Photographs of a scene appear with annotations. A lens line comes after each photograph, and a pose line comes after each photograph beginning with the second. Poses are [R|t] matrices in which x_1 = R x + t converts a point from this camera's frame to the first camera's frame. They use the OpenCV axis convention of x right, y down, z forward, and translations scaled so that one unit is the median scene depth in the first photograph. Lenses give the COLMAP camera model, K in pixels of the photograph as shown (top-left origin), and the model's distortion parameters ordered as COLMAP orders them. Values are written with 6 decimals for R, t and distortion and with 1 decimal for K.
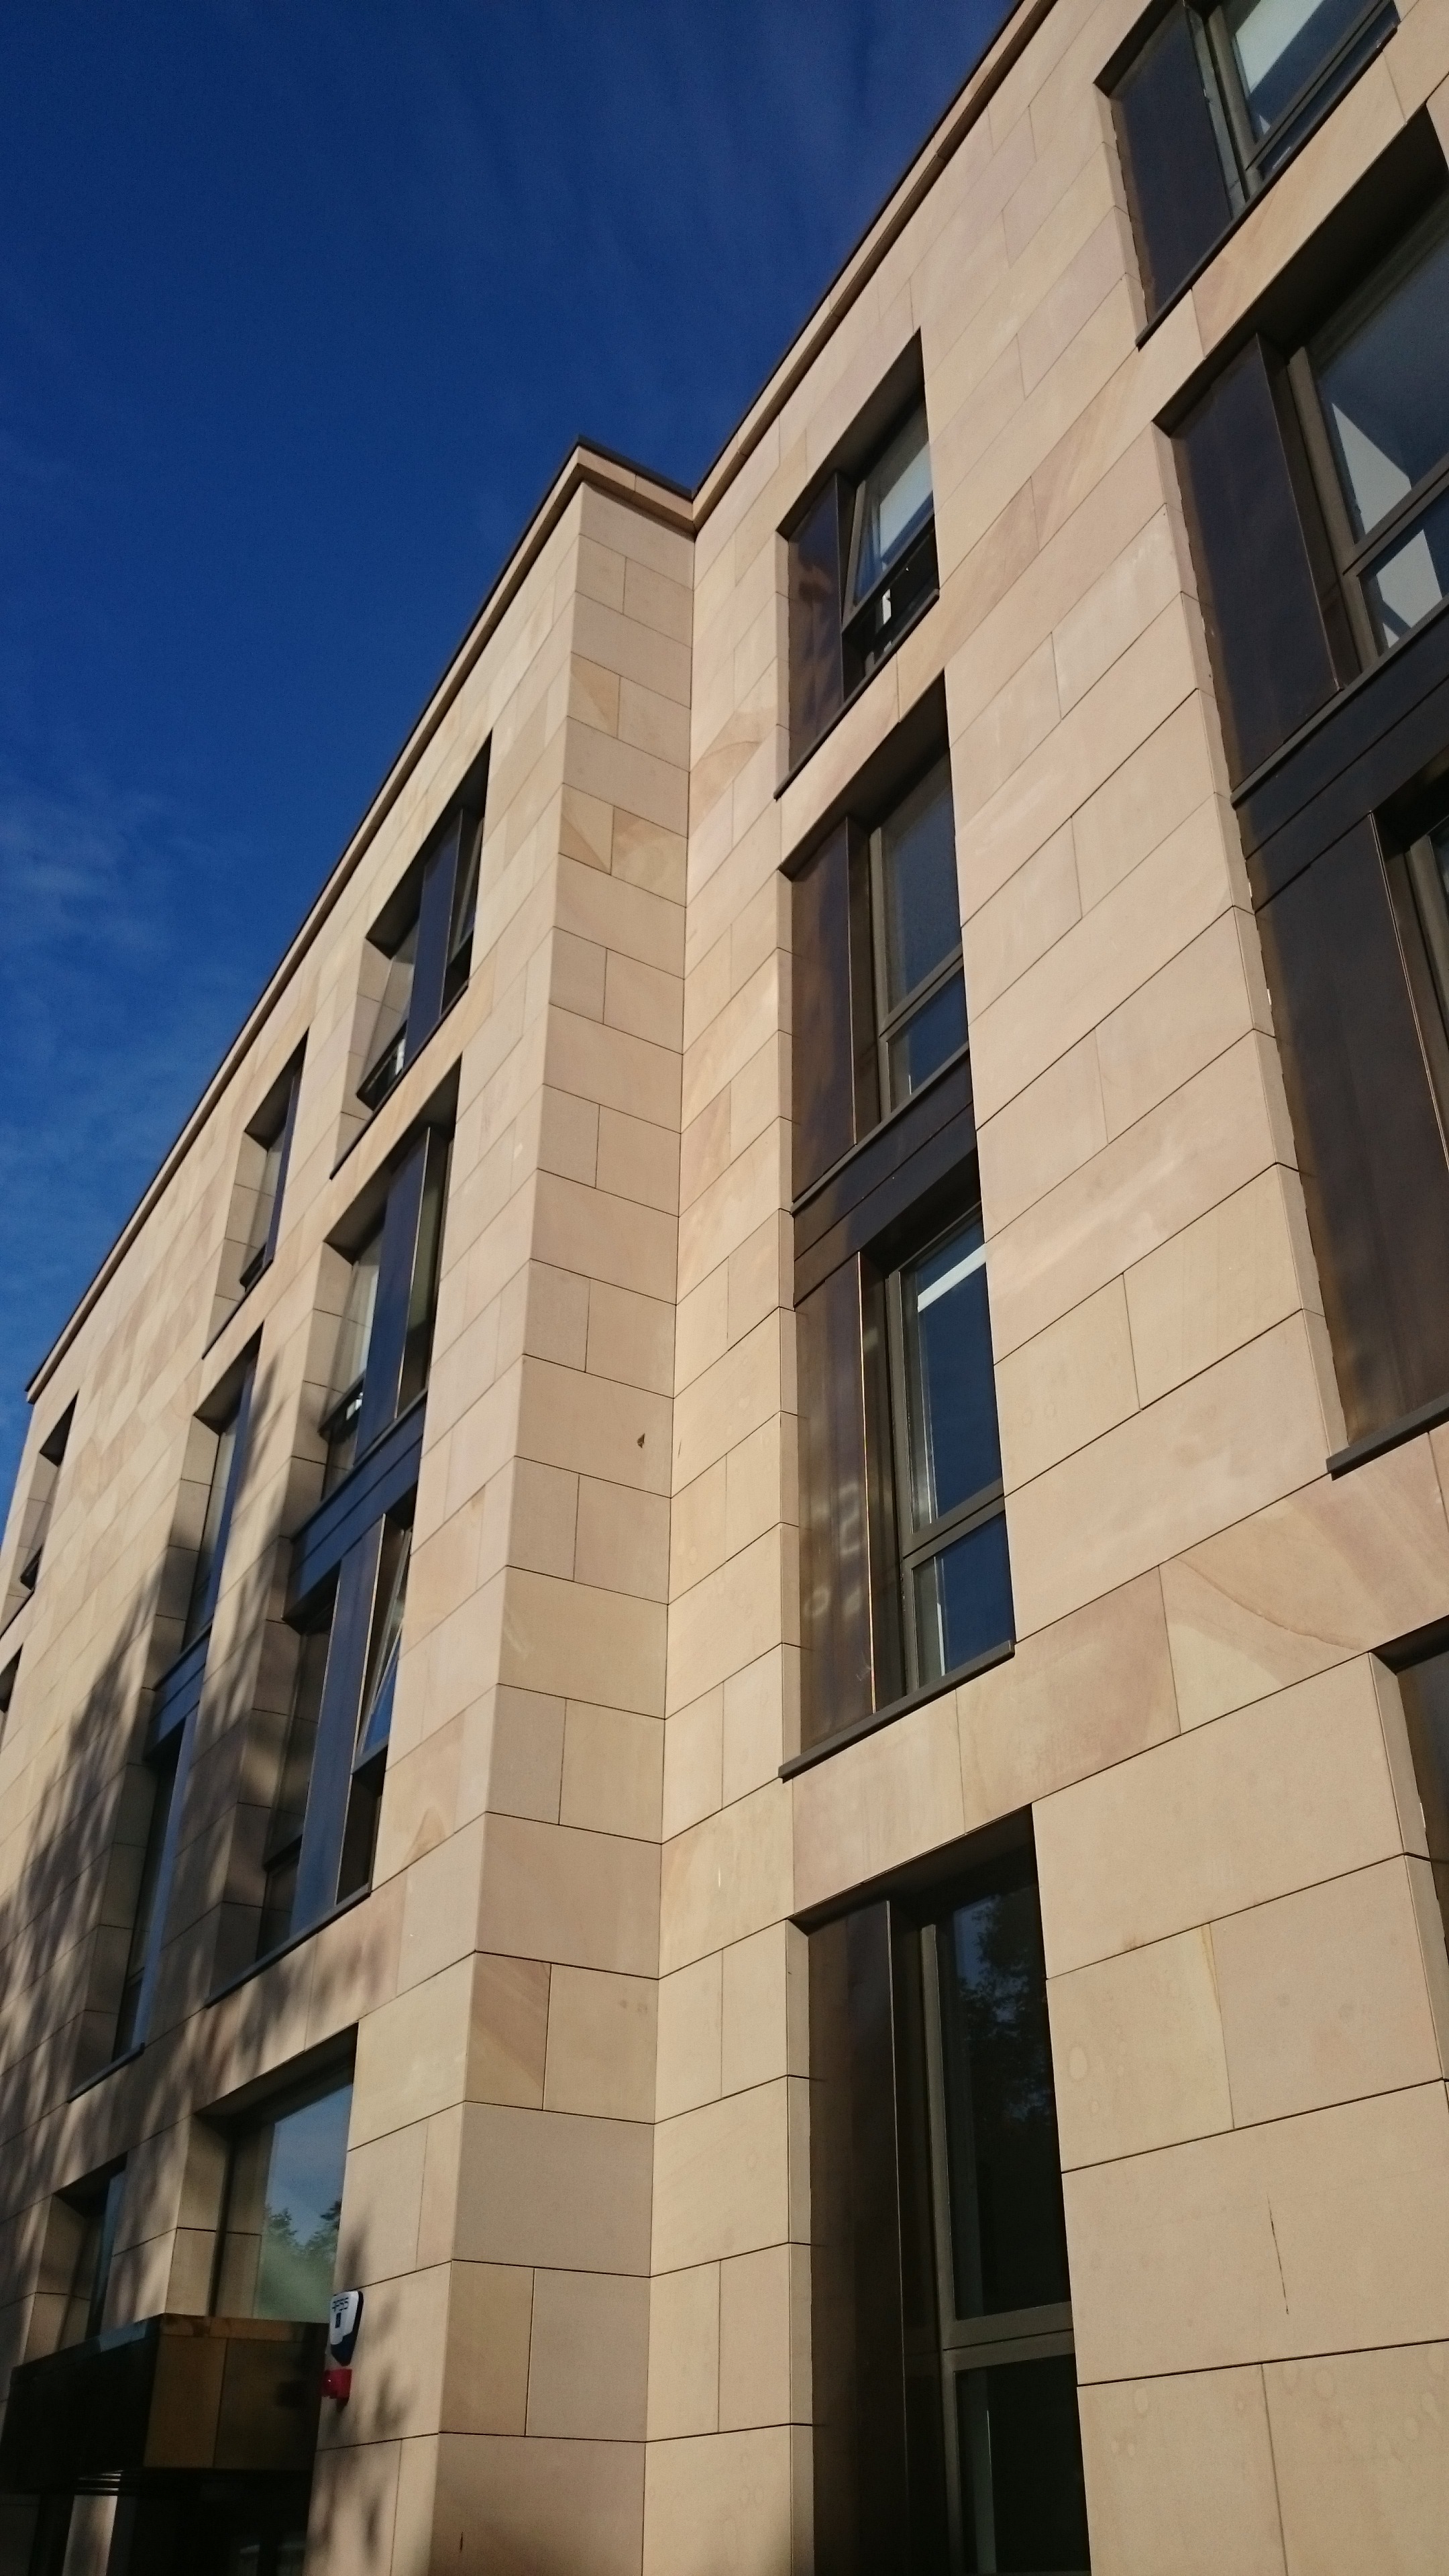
lens RADIAL K [[2012.2, 0, 724.5], [0, 2012.2, 1288.0], [0, 0, 1]] dist [0.240244, -0.505422]
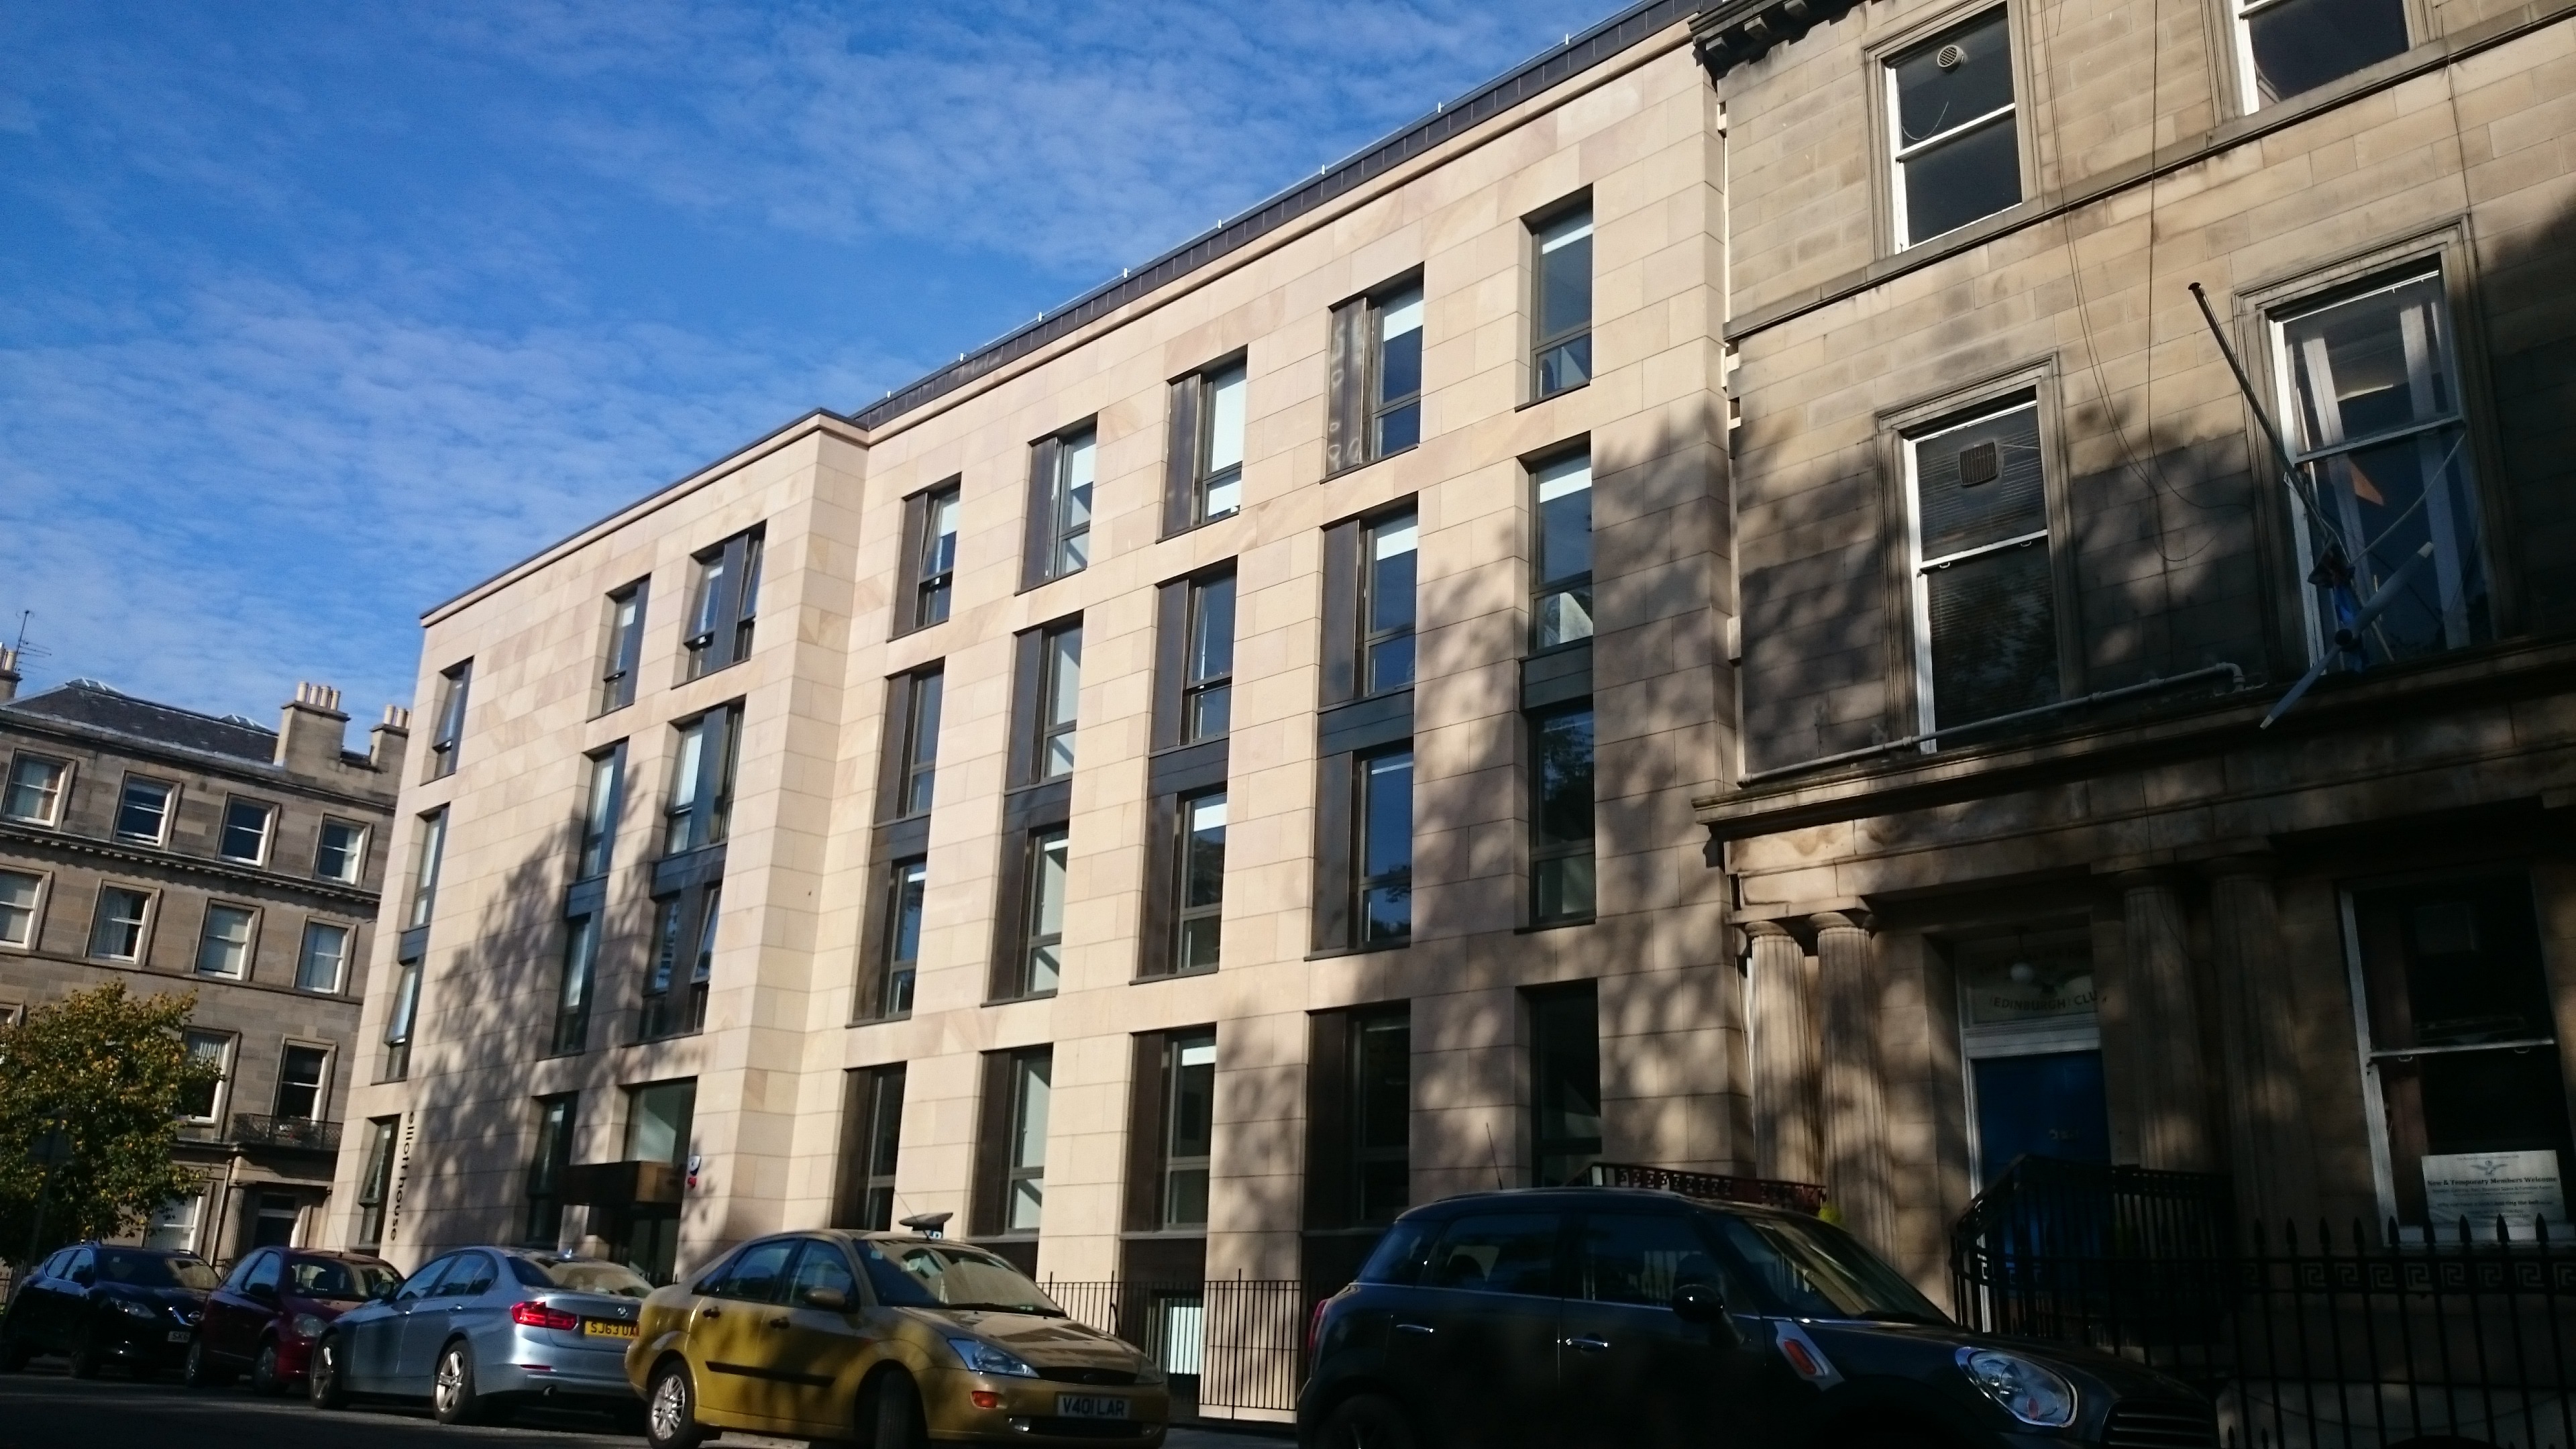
lens RADIAL K [[2012.2, 0, 1303.7], [0, 2012.2, 713.6], [0, 0, 1]] dist [0.240244, -0.505422]
pose [[0.966928, 0.097882, 0.235520, -0.062530], [-0.160974, 0.950477, 0.265859, -0.938919], [-0.197833, -0.294979, 0.934799, -1.591789]]
